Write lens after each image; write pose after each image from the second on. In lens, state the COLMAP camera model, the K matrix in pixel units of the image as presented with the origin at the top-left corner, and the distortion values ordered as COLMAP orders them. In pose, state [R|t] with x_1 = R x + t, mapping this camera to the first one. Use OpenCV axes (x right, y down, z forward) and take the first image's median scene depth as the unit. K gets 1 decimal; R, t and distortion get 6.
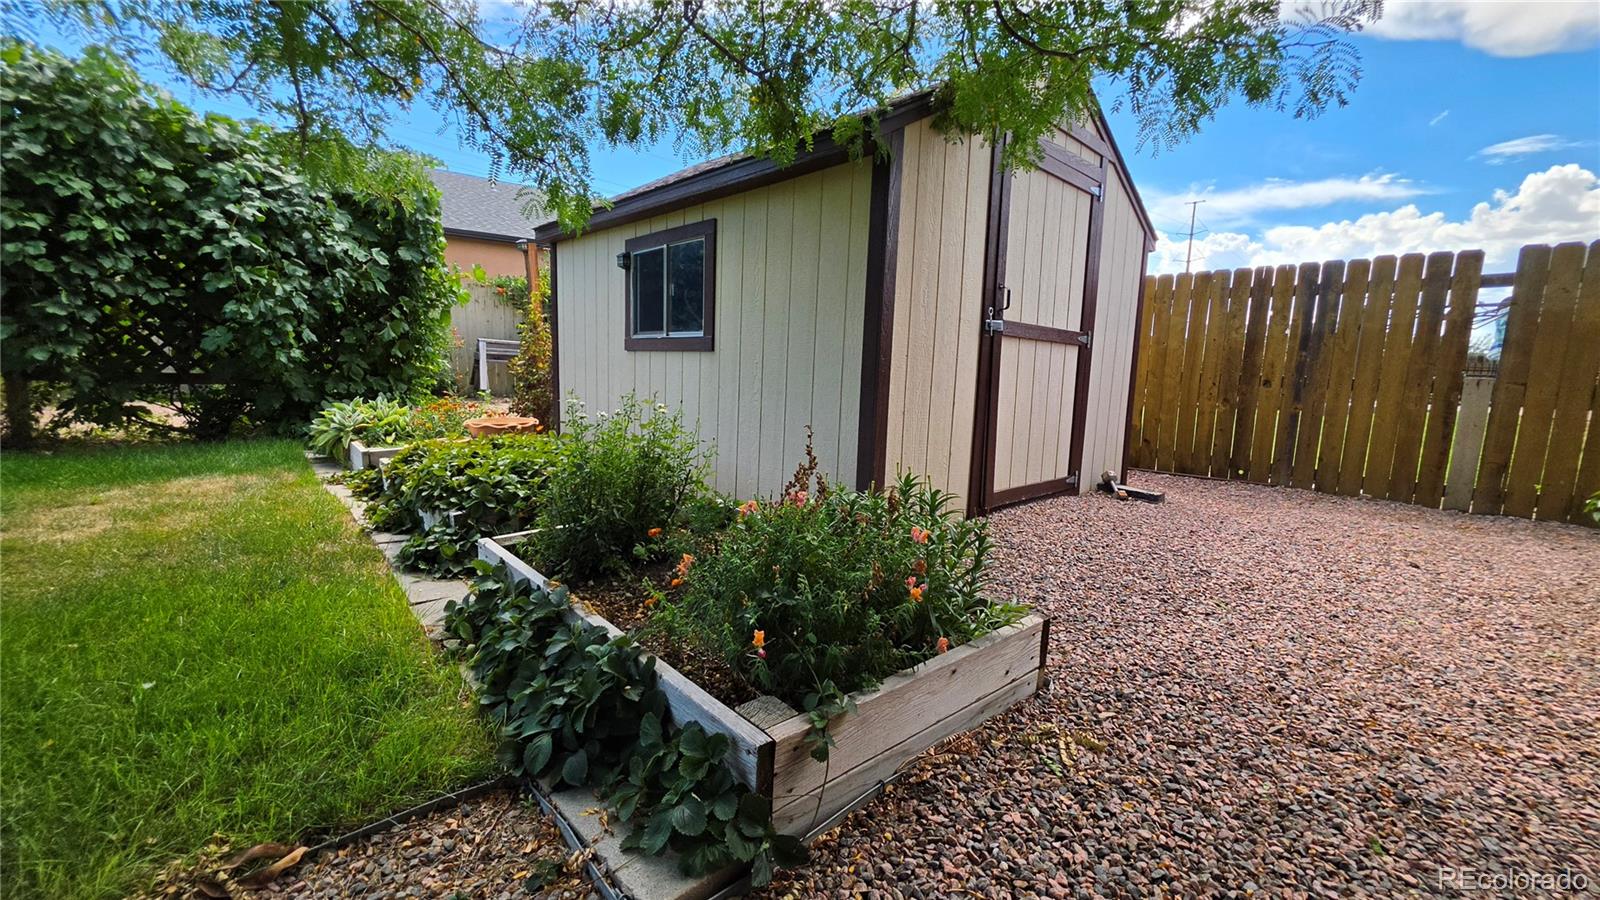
lens RADIAL K [[650.1, 0, 798.5], [0, 650.1, 438.7], [0, 0, 1]] dist [-0.001856, 0.000627]
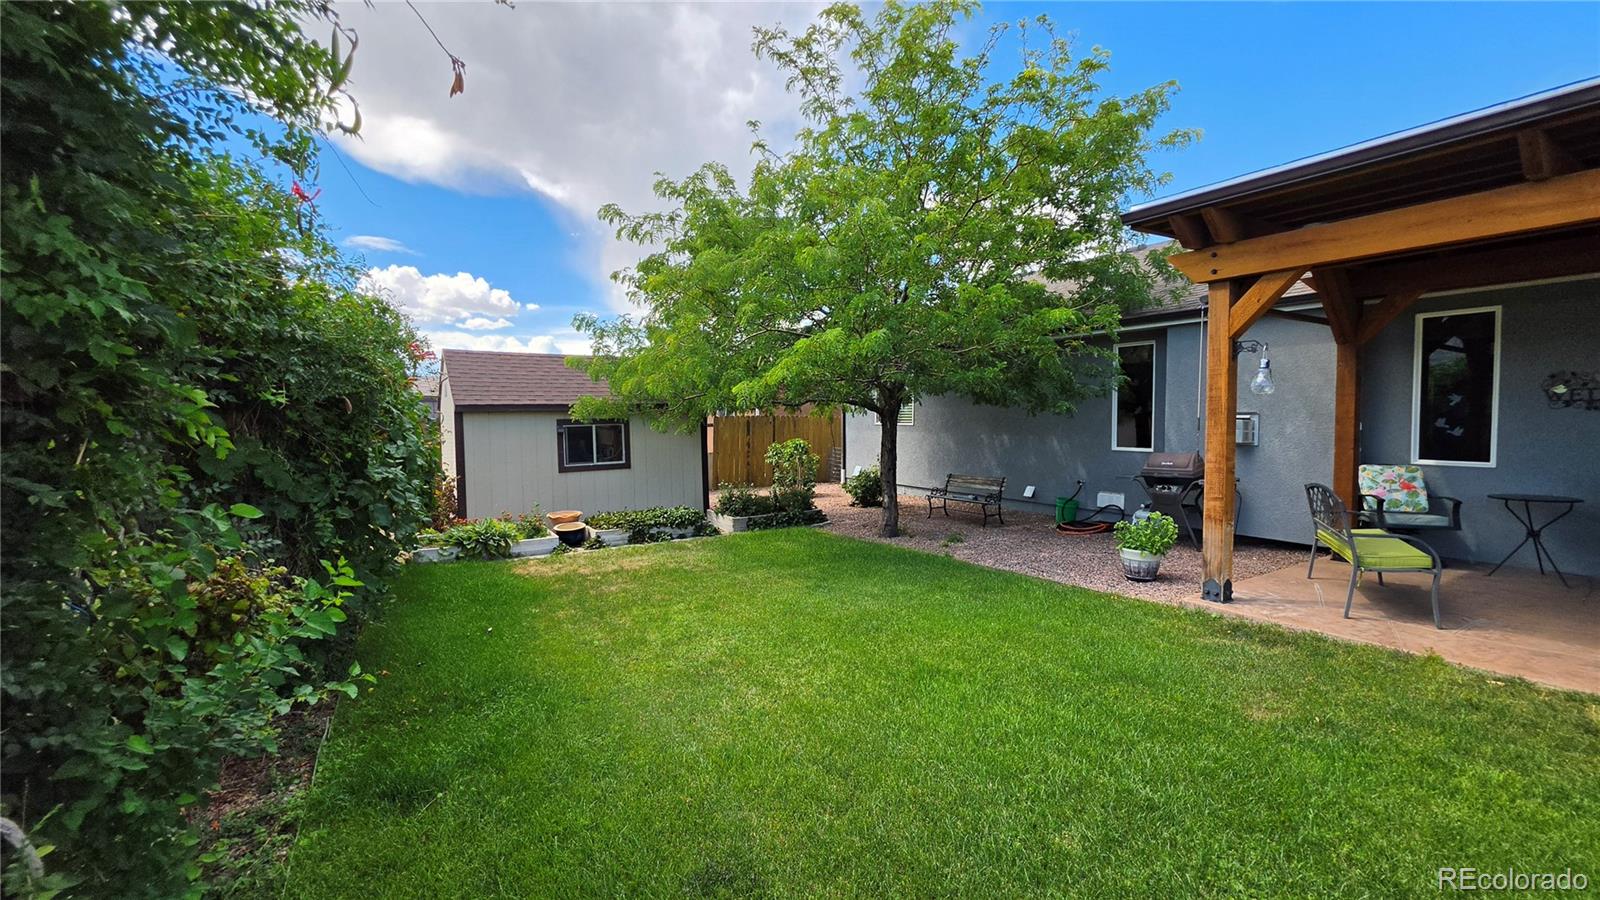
lens RADIAL K [[650.1, 0, 798.5], [0, 650.1, 438.7], [0, 0, 1]] dist [-0.001856, 0.000627]
pose [[0.192846, -0.063755, 0.979156, -2.333907], [0.141808, 0.989222, 0.036481, -0.232299], [-0.970928, 0.131817, 0.199809, -0.162399]]
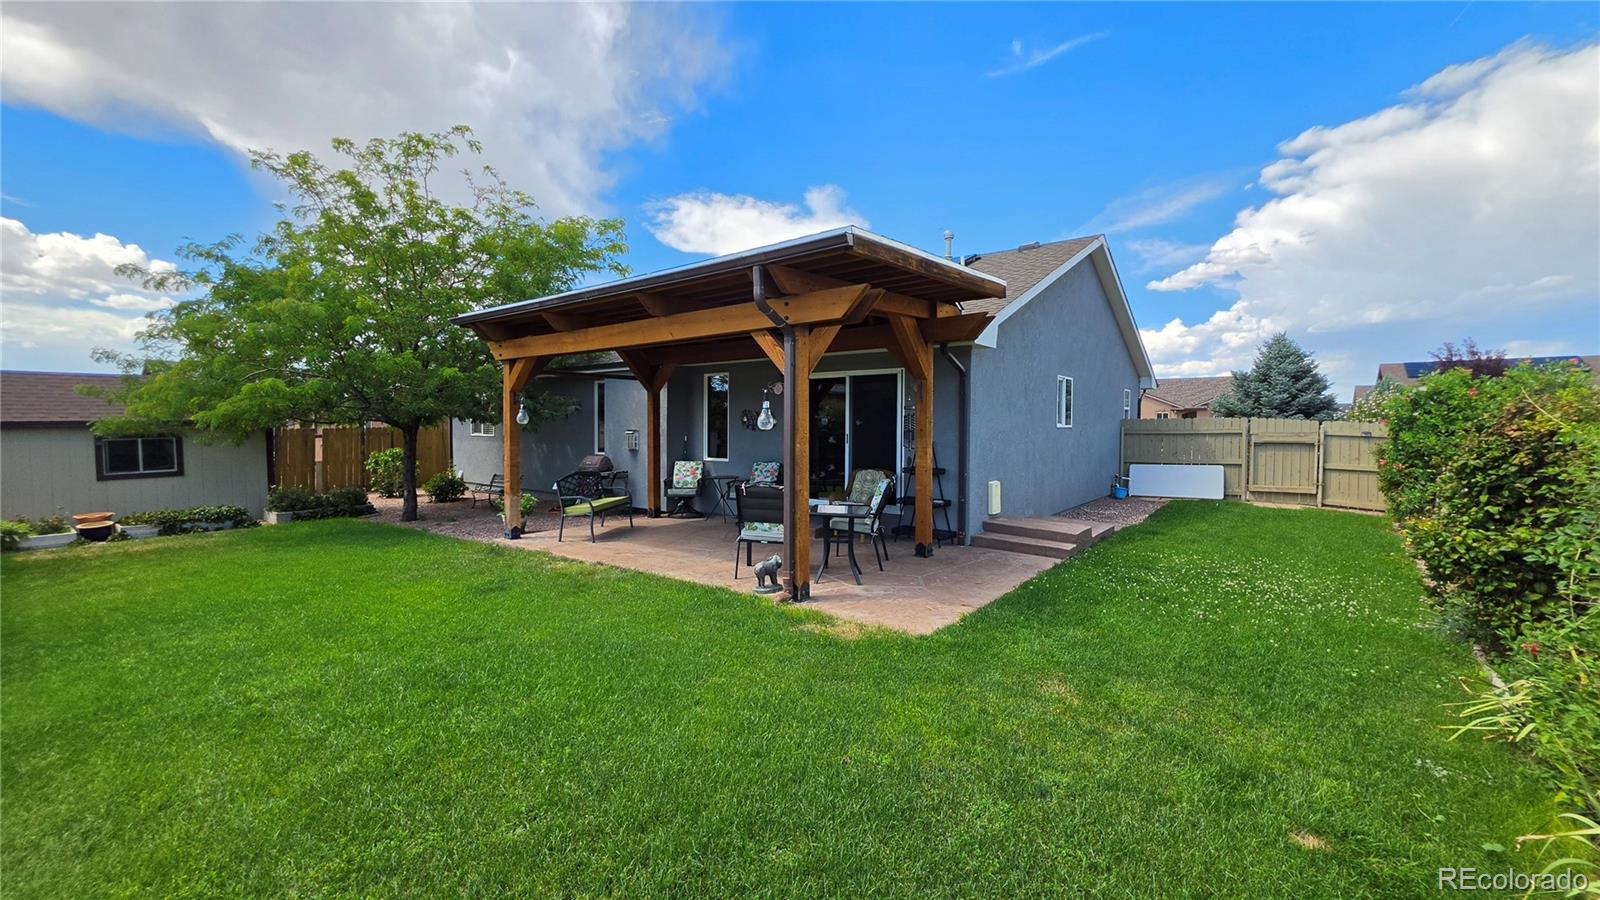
lens RADIAL K [[650.1, 0, 798.5], [0, 650.1, 438.7], [0, 0, 1]] dist [-0.001856, 0.000627]
pose [[-0.148702, -0.055226, 0.987339, -3.248397], [0.129719, 0.988722, 0.074840, -0.147738], [-0.980337, 0.139206, -0.139861, -1.284095]]
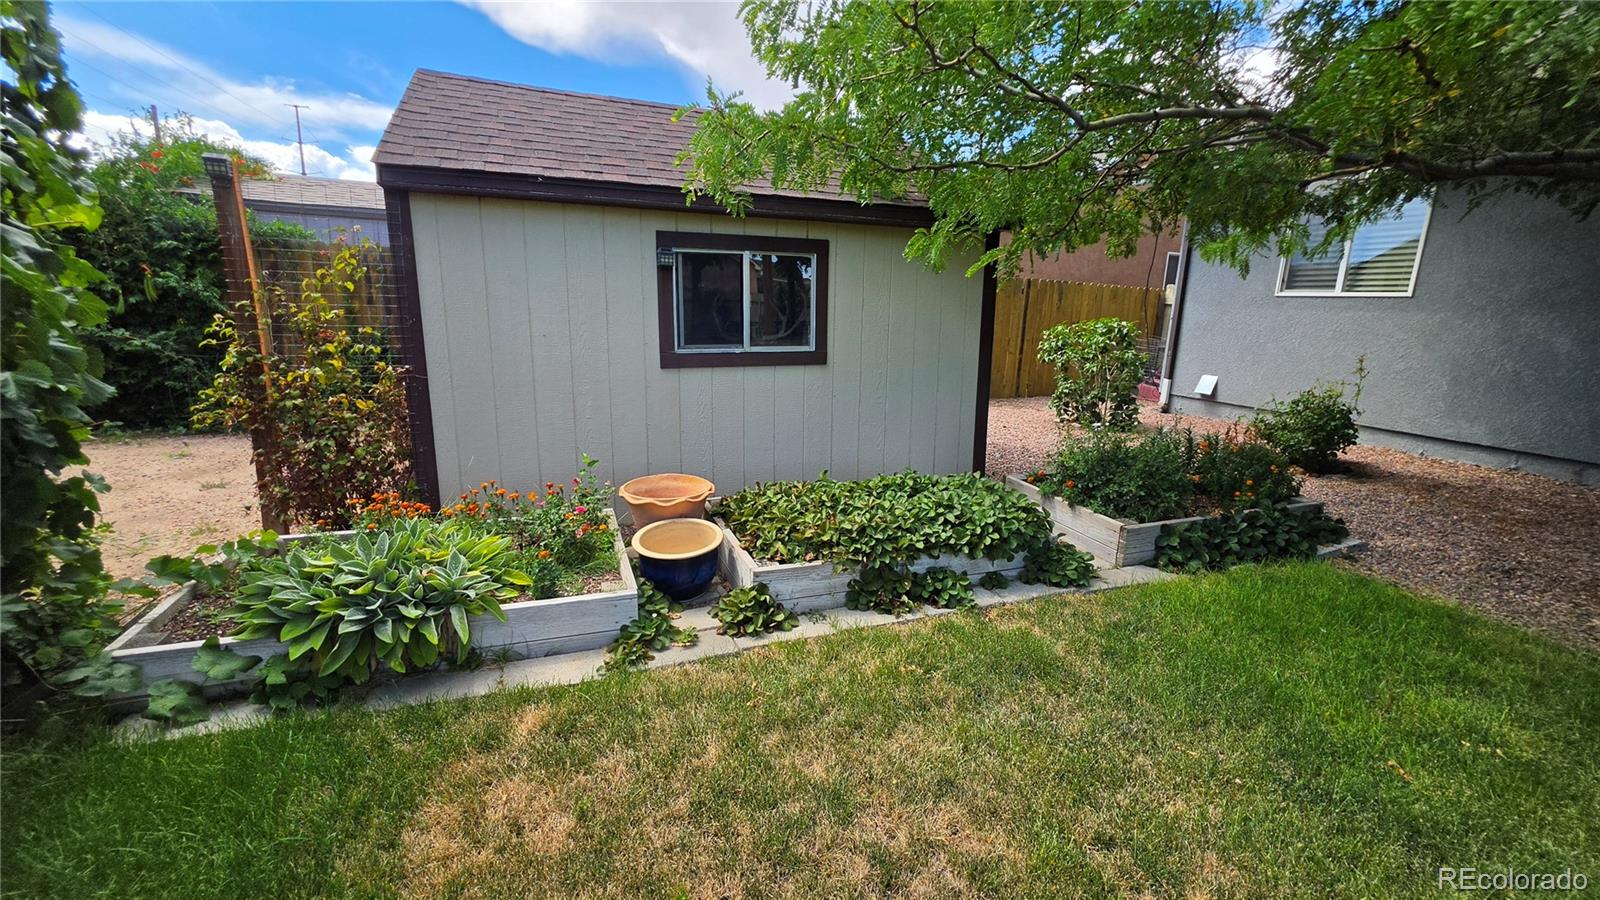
lens RADIAL K [[650.1, 0, 798.5], [0, 650.1, 438.7], [0, 0, 1]] dist [-0.001856, 0.000627]
pose [[0.380868, -0.210190, 0.900422, -1.065703], [0.103379, 0.977394, 0.184430, -0.201914], [-0.918832, 0.022841, 0.393987, 0.574542]]
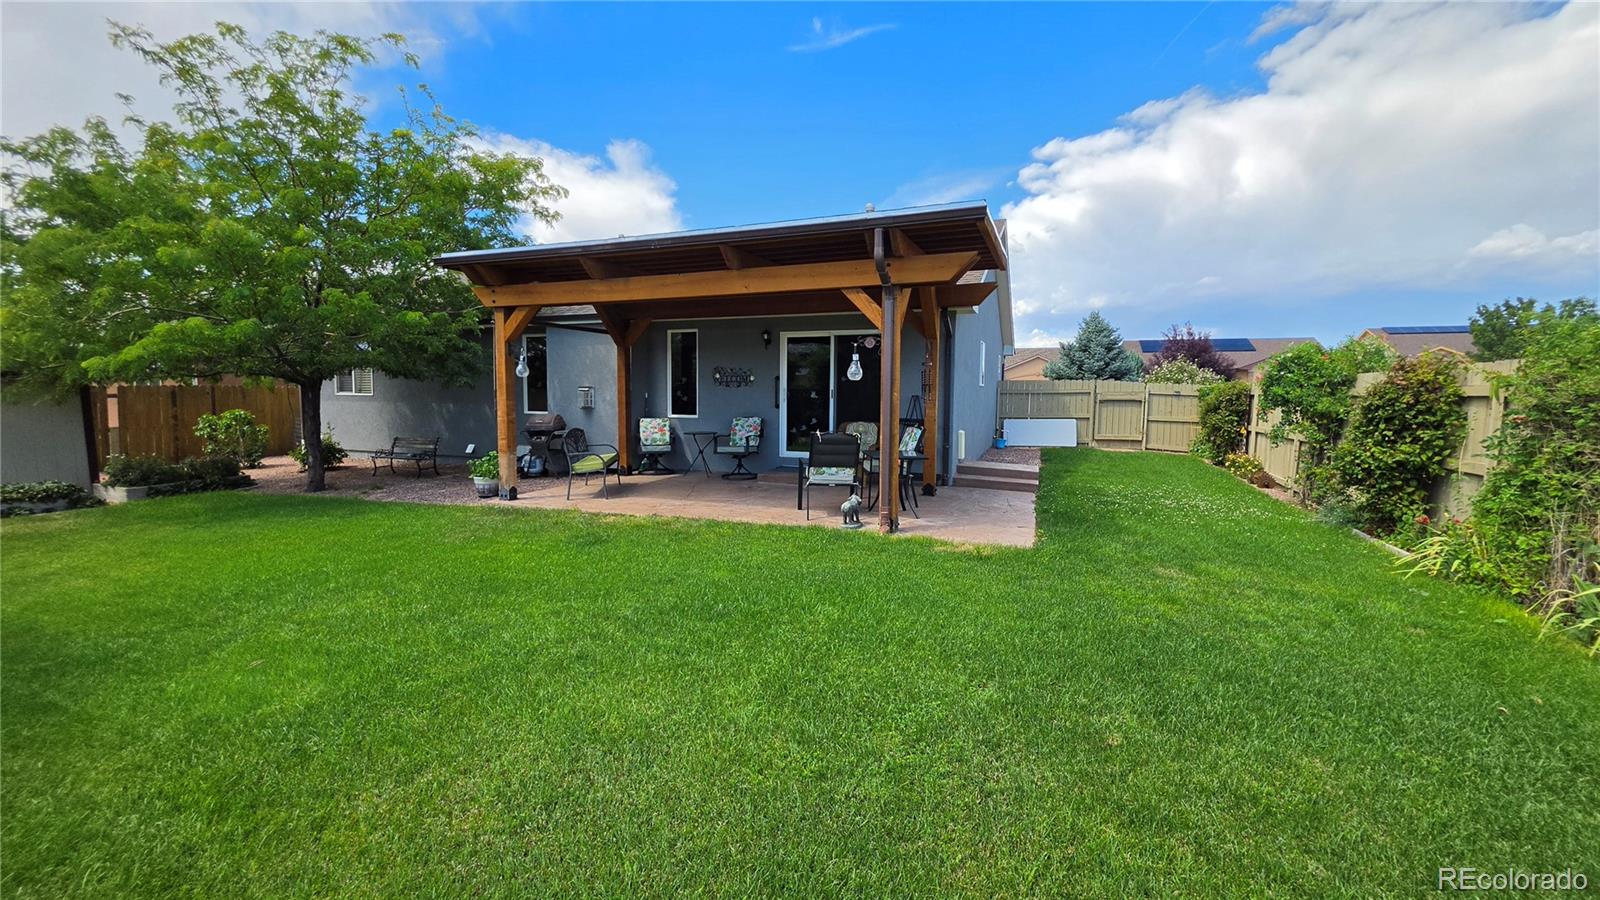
lens RADIAL K [[642.8, 0, 802.2], [0, 642.8, 436.7], [0, 0, 1]] dist [-0.001741, 0.000146]
pose [[-0.435921, -0.099509, 0.894467, -3.161607], [0.105115, 0.981437, 0.160412, -0.197203], [-0.893825, 0.163949, -0.417370, -0.638698]]
